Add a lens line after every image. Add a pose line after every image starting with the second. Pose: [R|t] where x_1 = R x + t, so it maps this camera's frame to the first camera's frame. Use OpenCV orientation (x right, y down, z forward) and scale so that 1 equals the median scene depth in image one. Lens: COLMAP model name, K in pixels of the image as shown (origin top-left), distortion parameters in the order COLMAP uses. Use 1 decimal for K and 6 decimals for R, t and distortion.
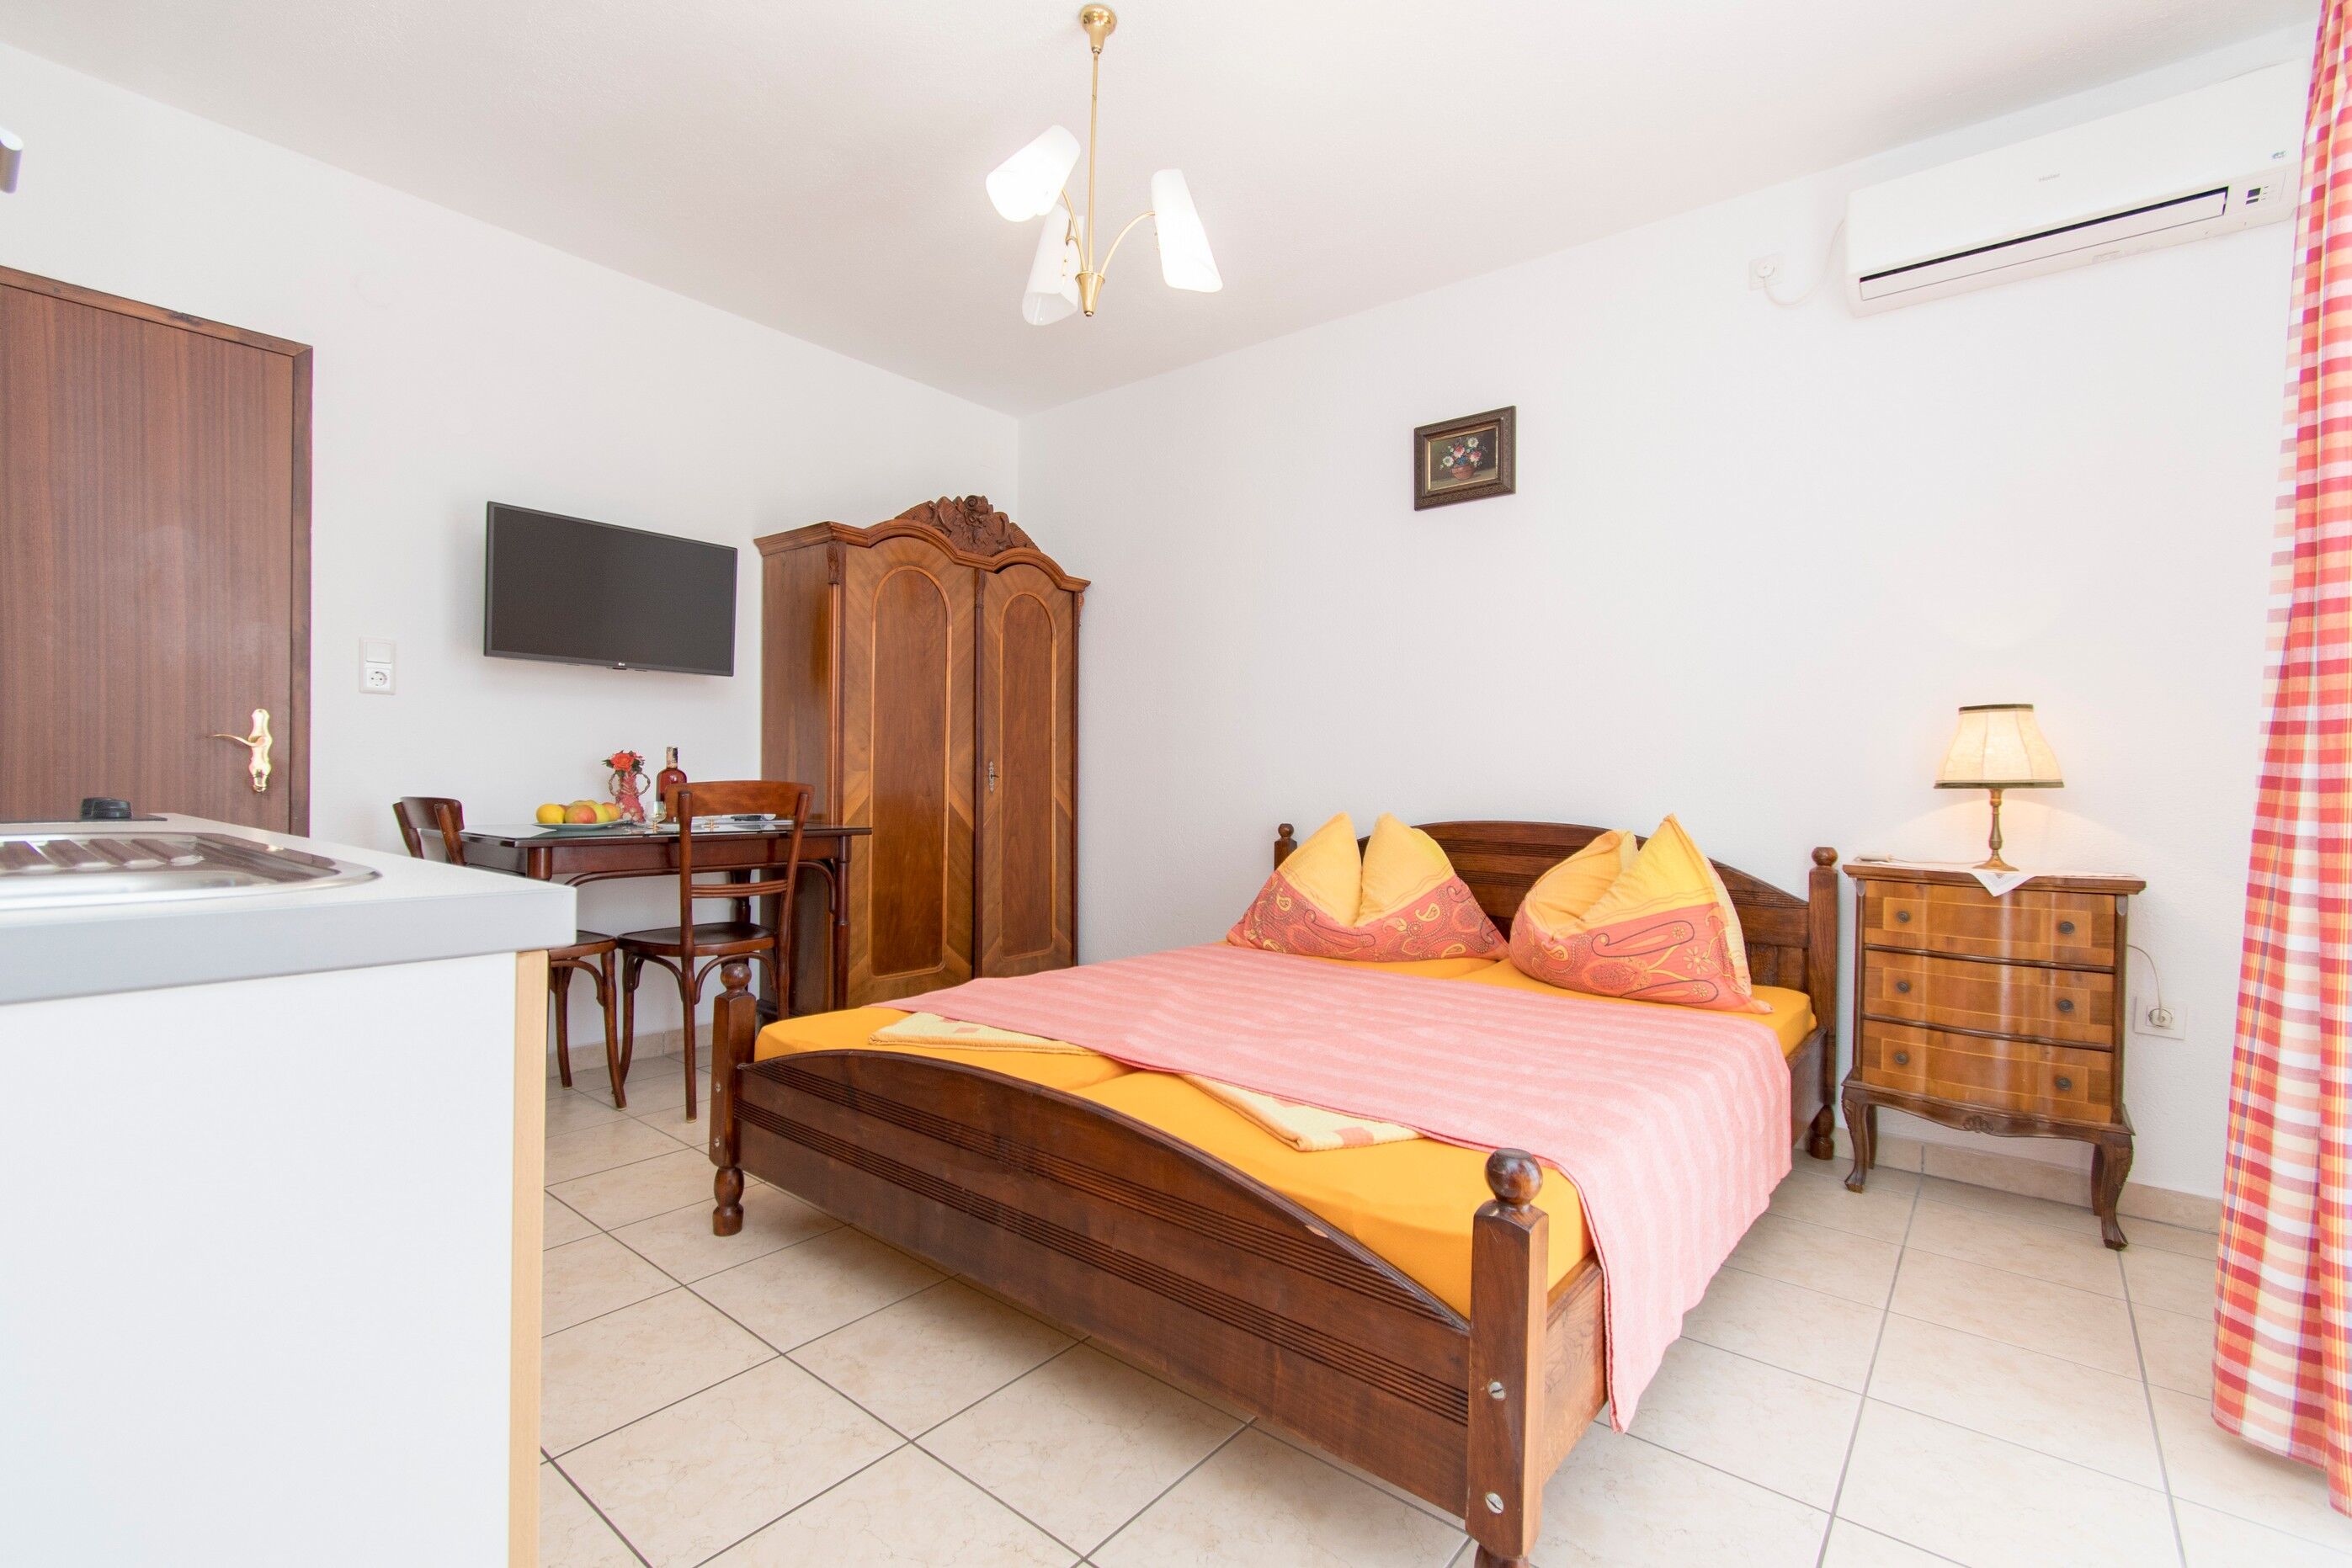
lens RADIAL K [[1028.9, 0, 1169.1], [0, 1028.9, 787.7], [0, 0, 1]] dist [0.000144, 0.000038]
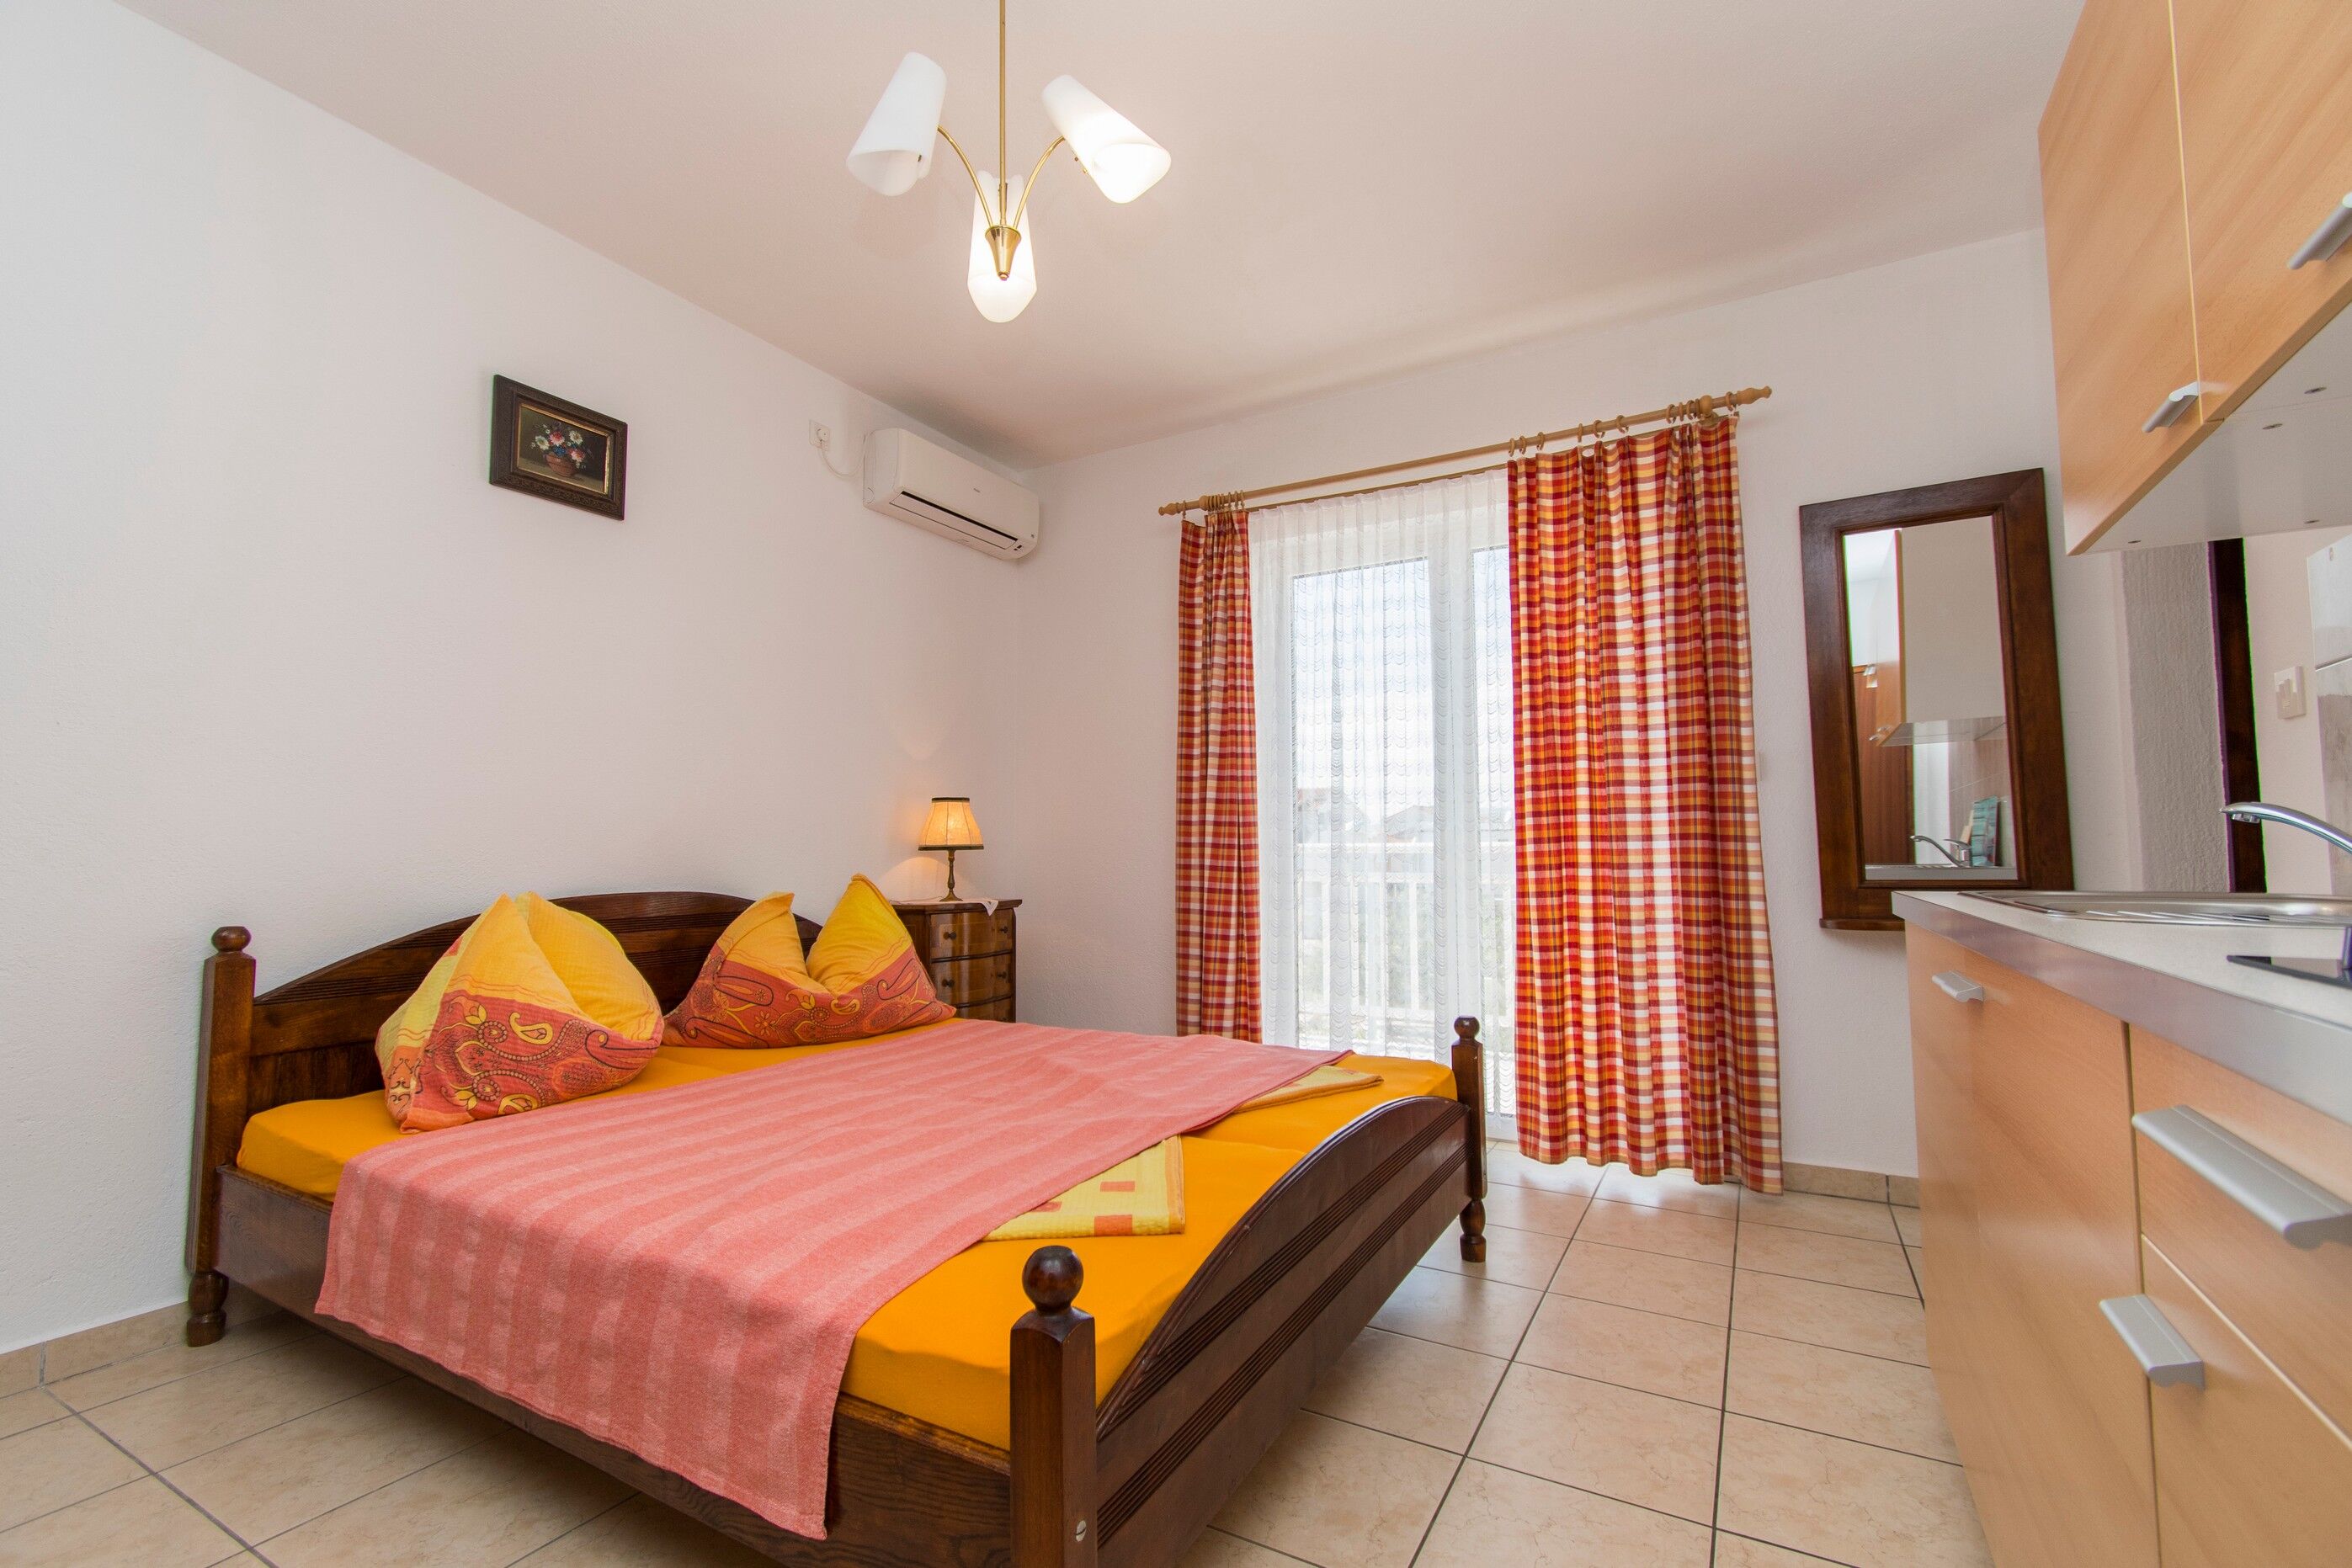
lens RADIAL K [[1028.9, 0, 1169.1], [0, 1028.9, 787.7], [0, 0, 1]] dist [0.000144, 0.000038]
pose [[-0.171690, 0.050042, 0.983879, -0.634818], [0.007035, 0.998746, -0.049570, -0.010725], [-0.985126, -0.001589, -0.171827, 0.727371]]
